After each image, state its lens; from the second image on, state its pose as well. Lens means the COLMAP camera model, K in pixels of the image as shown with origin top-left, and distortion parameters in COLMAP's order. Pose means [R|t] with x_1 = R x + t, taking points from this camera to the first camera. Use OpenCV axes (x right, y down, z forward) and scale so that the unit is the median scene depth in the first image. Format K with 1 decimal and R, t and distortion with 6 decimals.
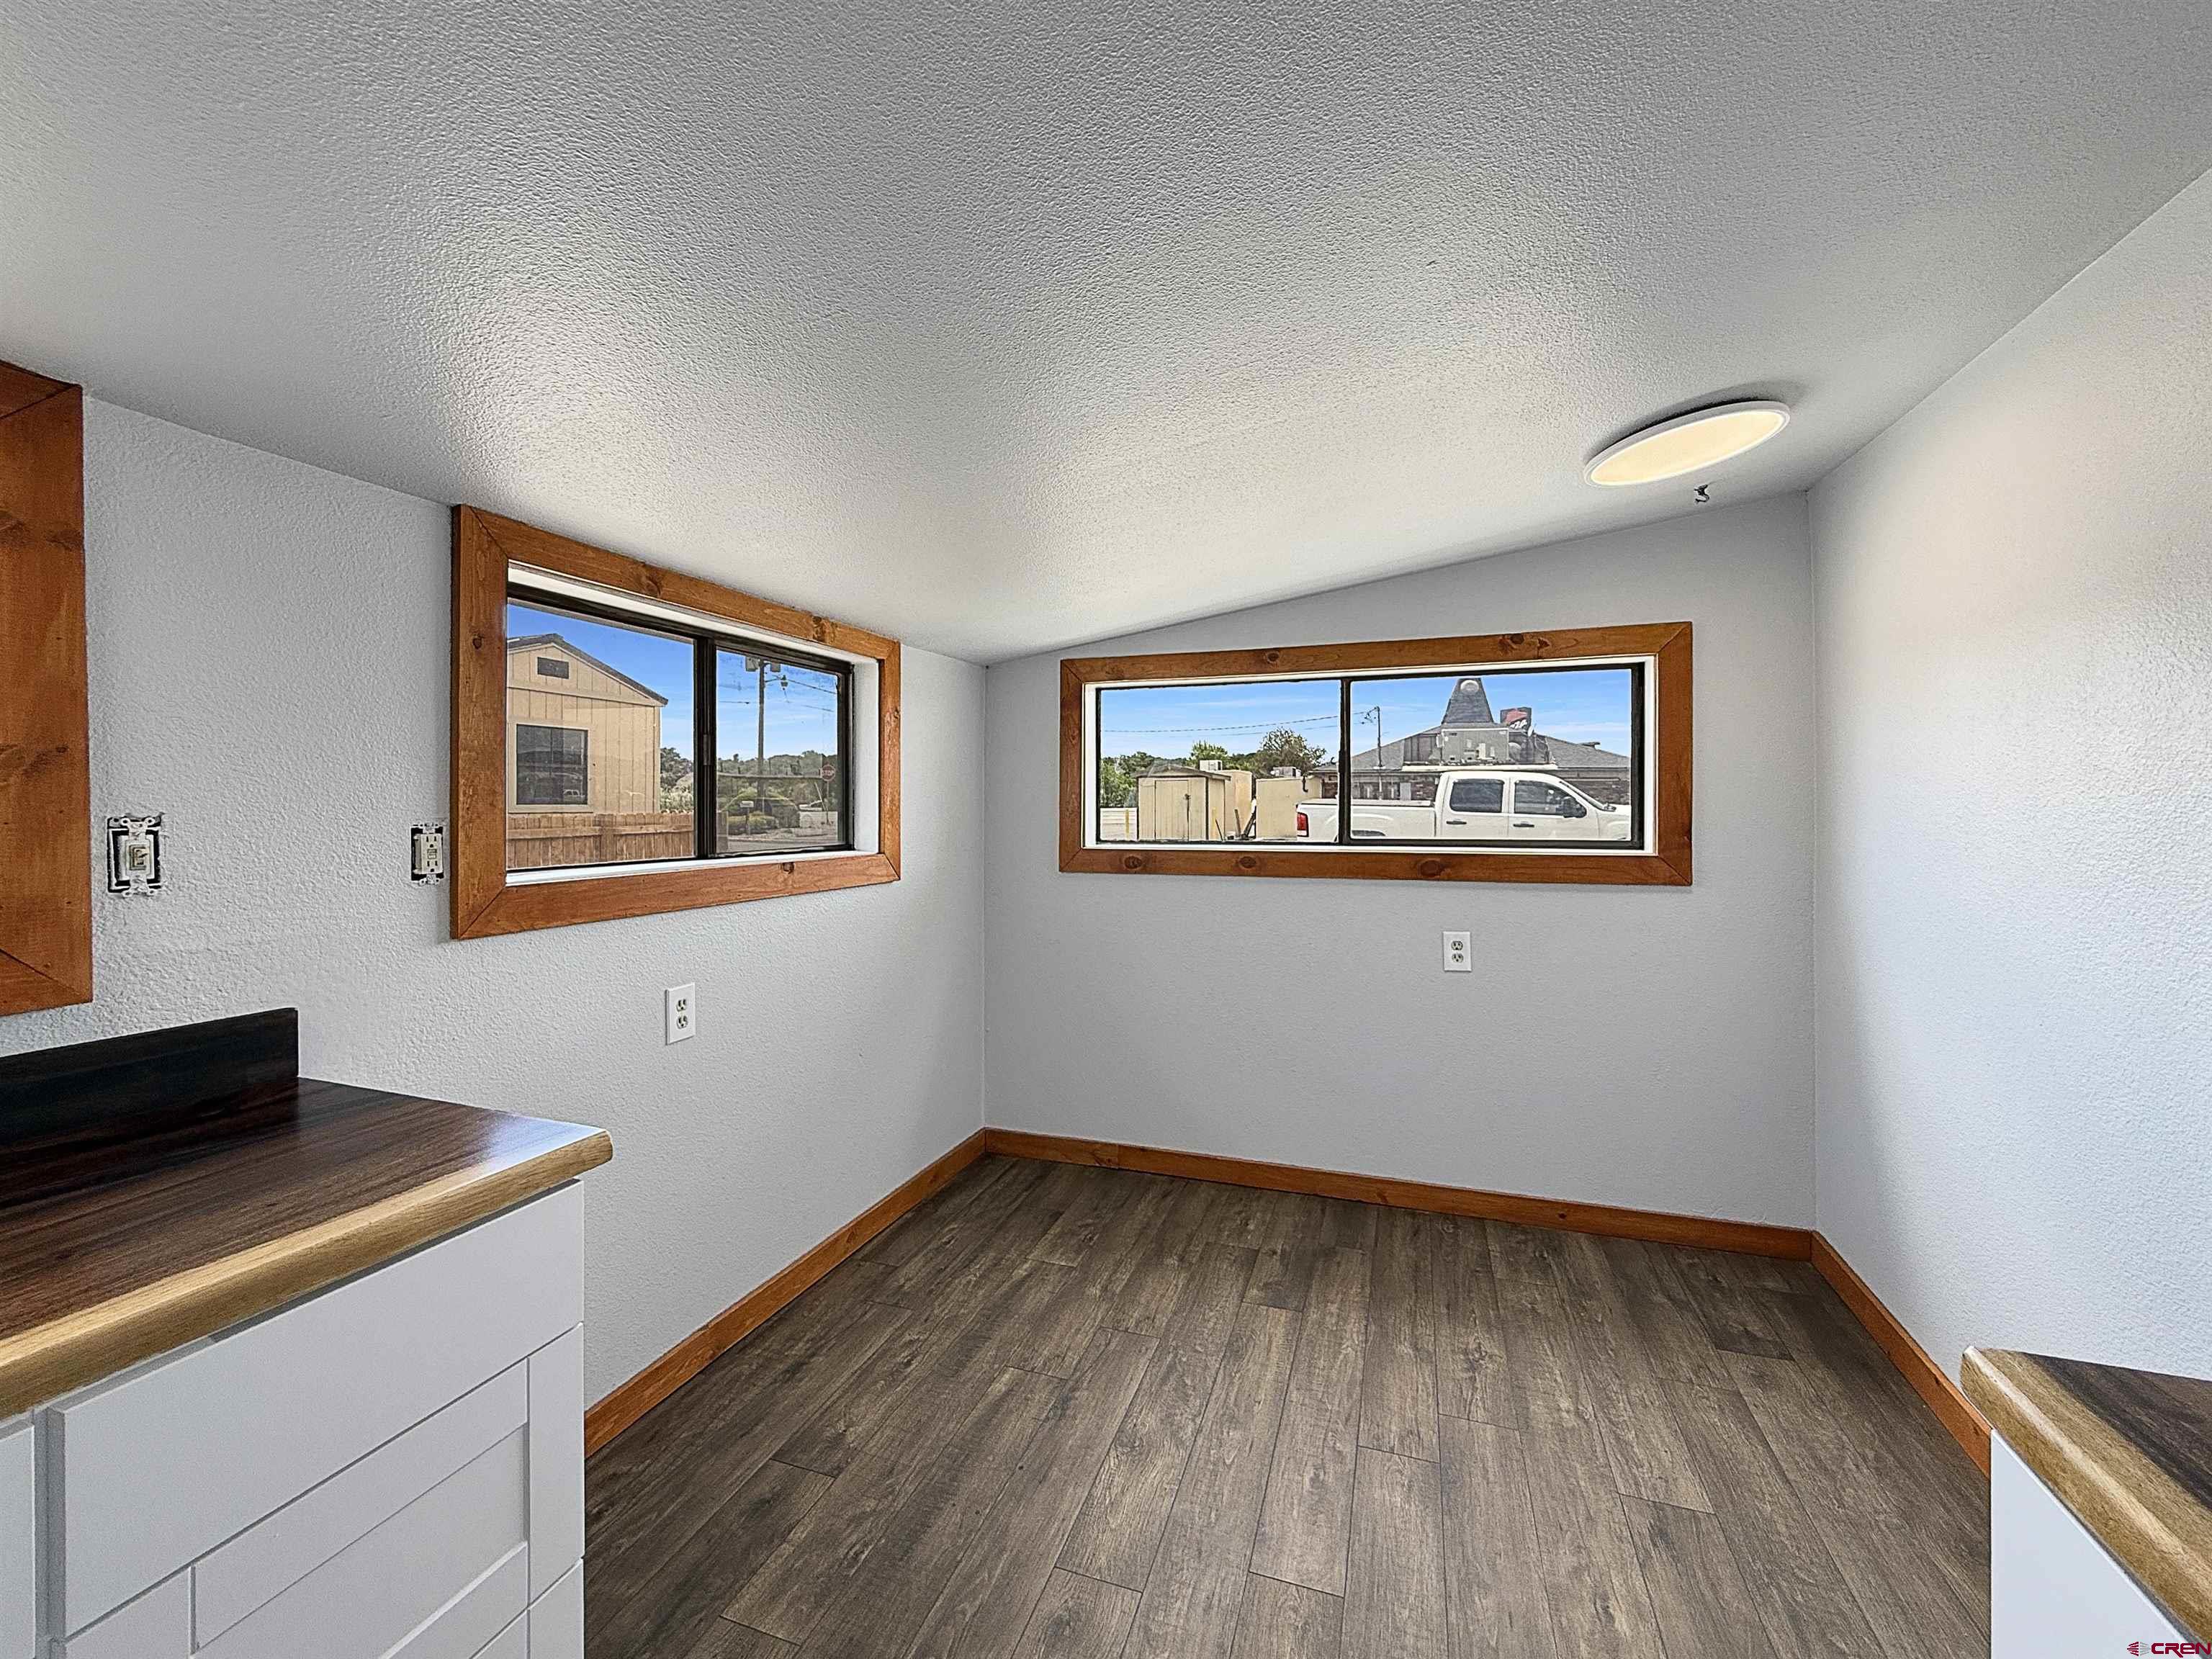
lens RADIAL K [[913.0, 0, 1106.0], [0, 913.0, 829.5], [0, 0, 1]] dist [0.002304, -0.000002]
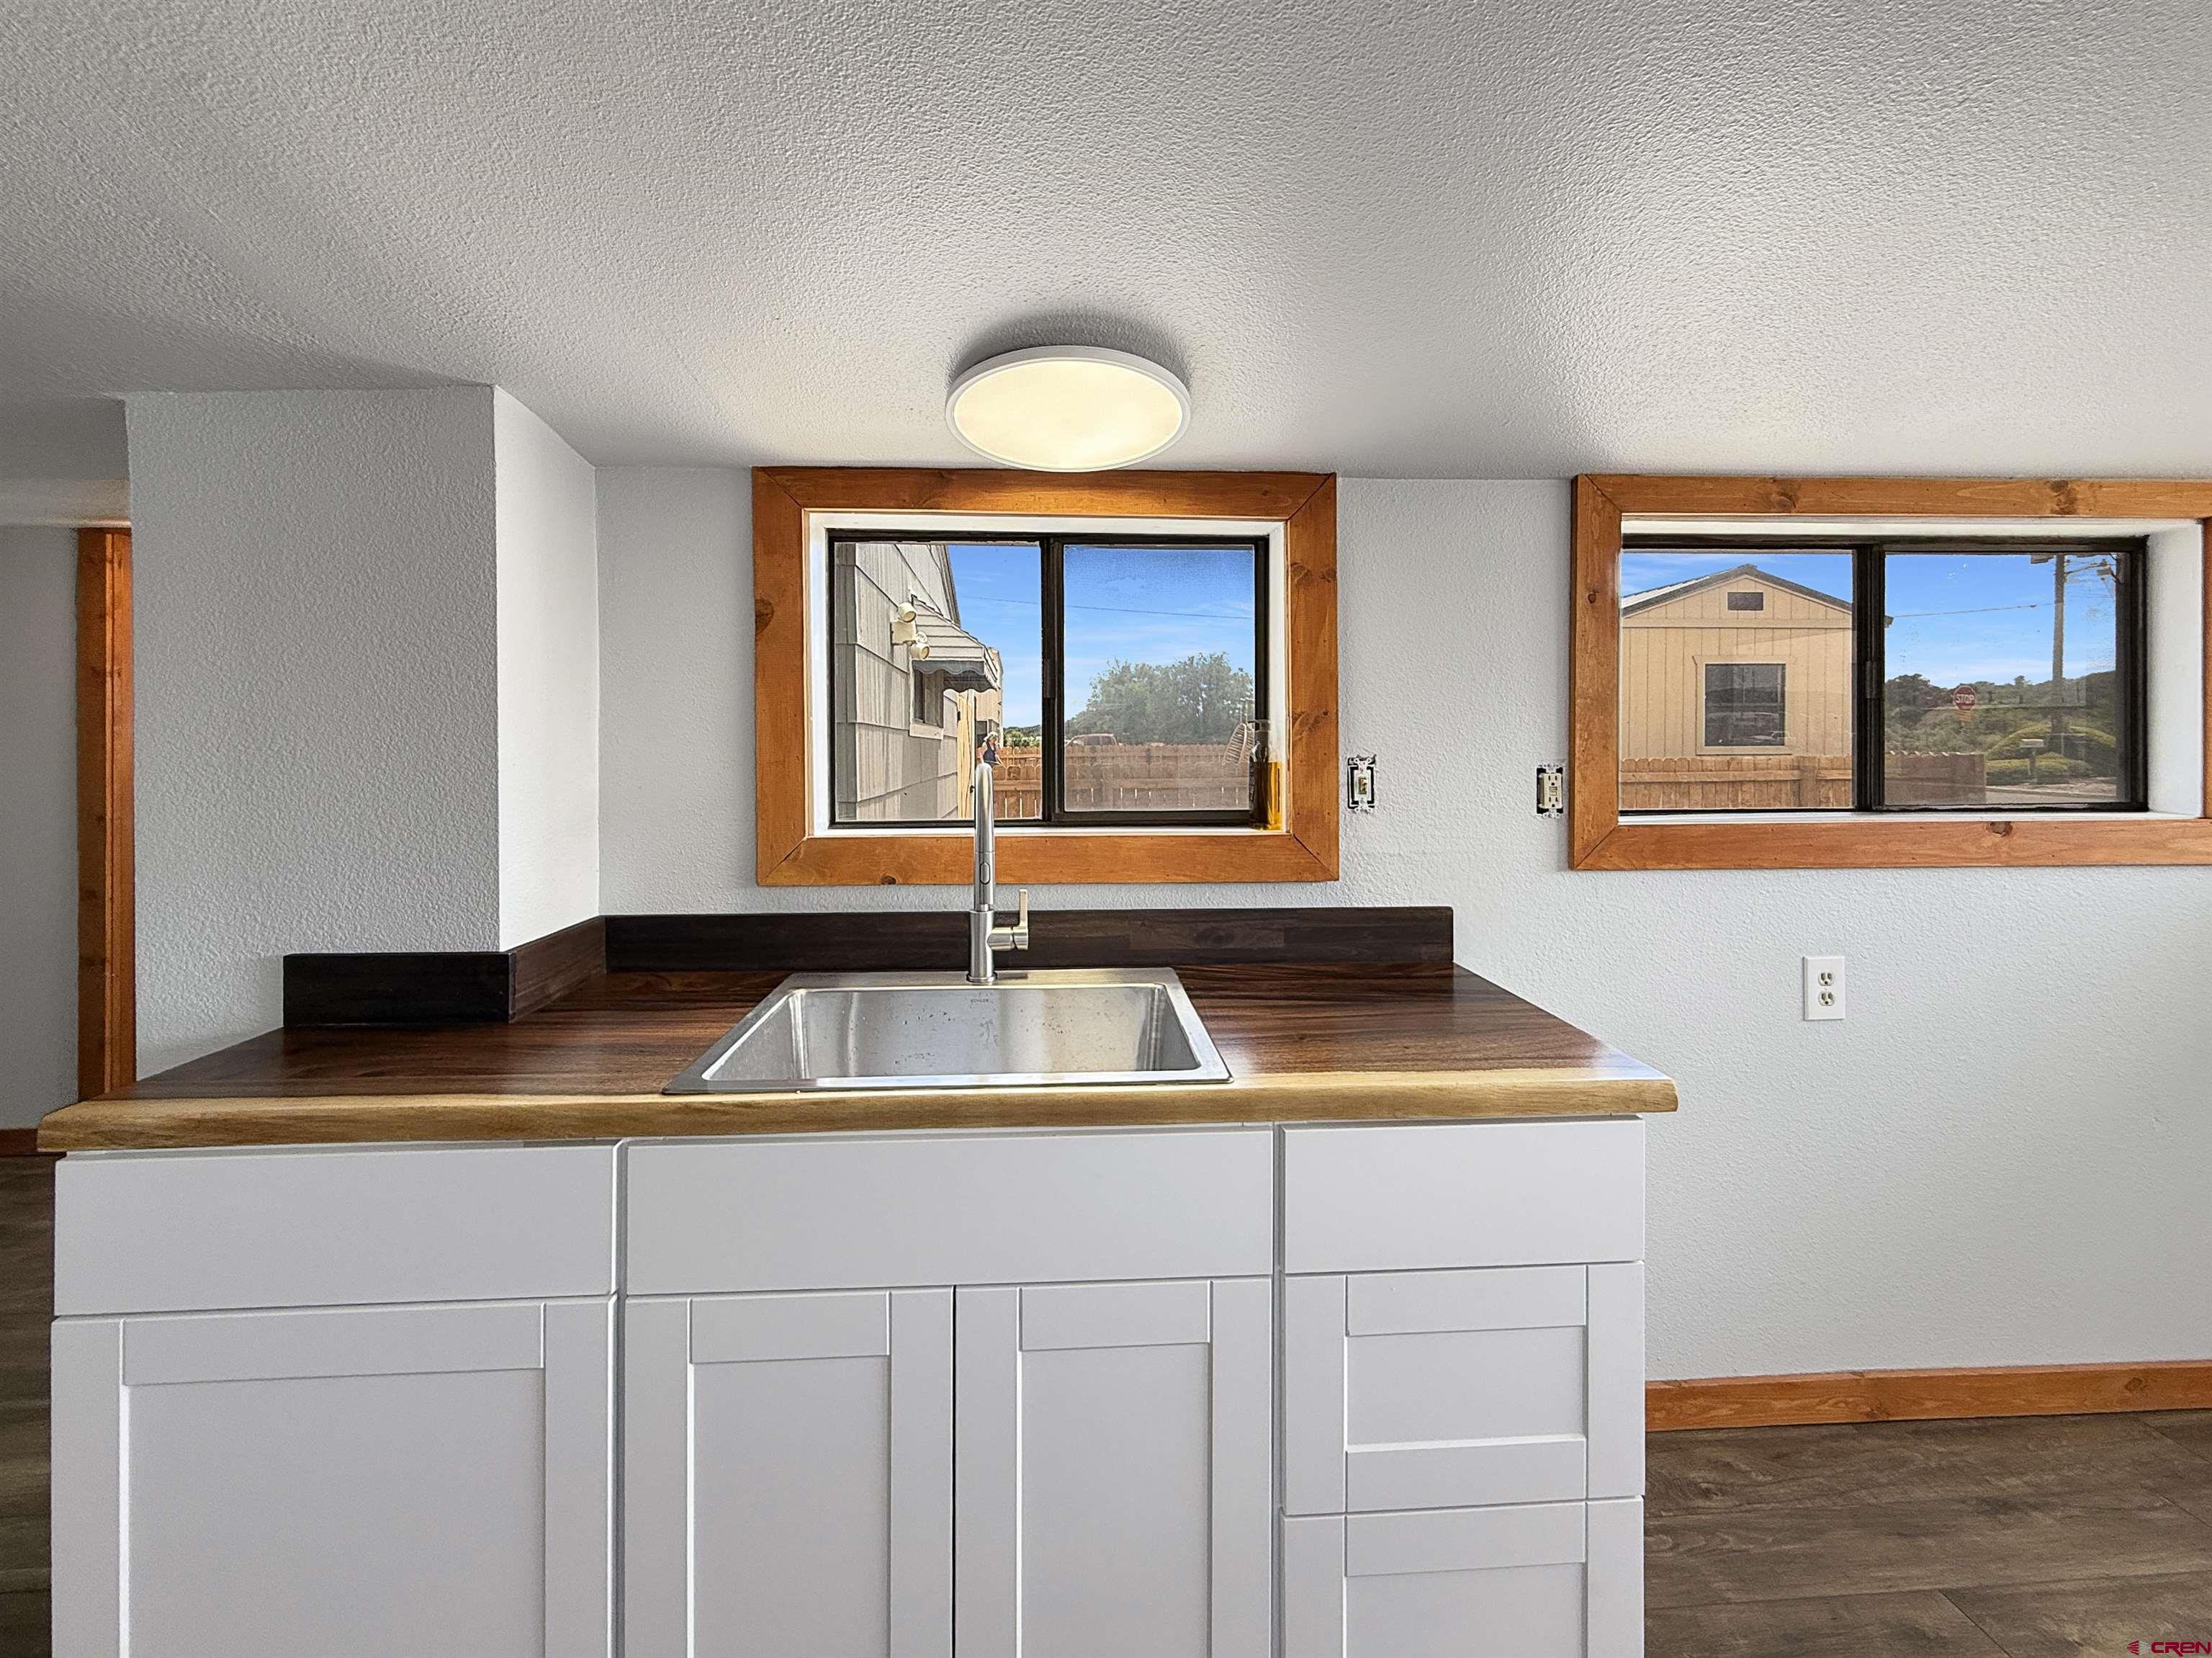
lens RADIAL K [[962.1, 0, 1106.1], [0, 962.1, 768.1], [0, 0, 1]] dist [0.000485, 0.000546]
pose [[0.374745, 0.014024, -0.927022, 0.146645], [-0.017974, 0.999808, 0.007859, -0.001017], [0.926954, 0.013717, 0.374925, 0.038784]]
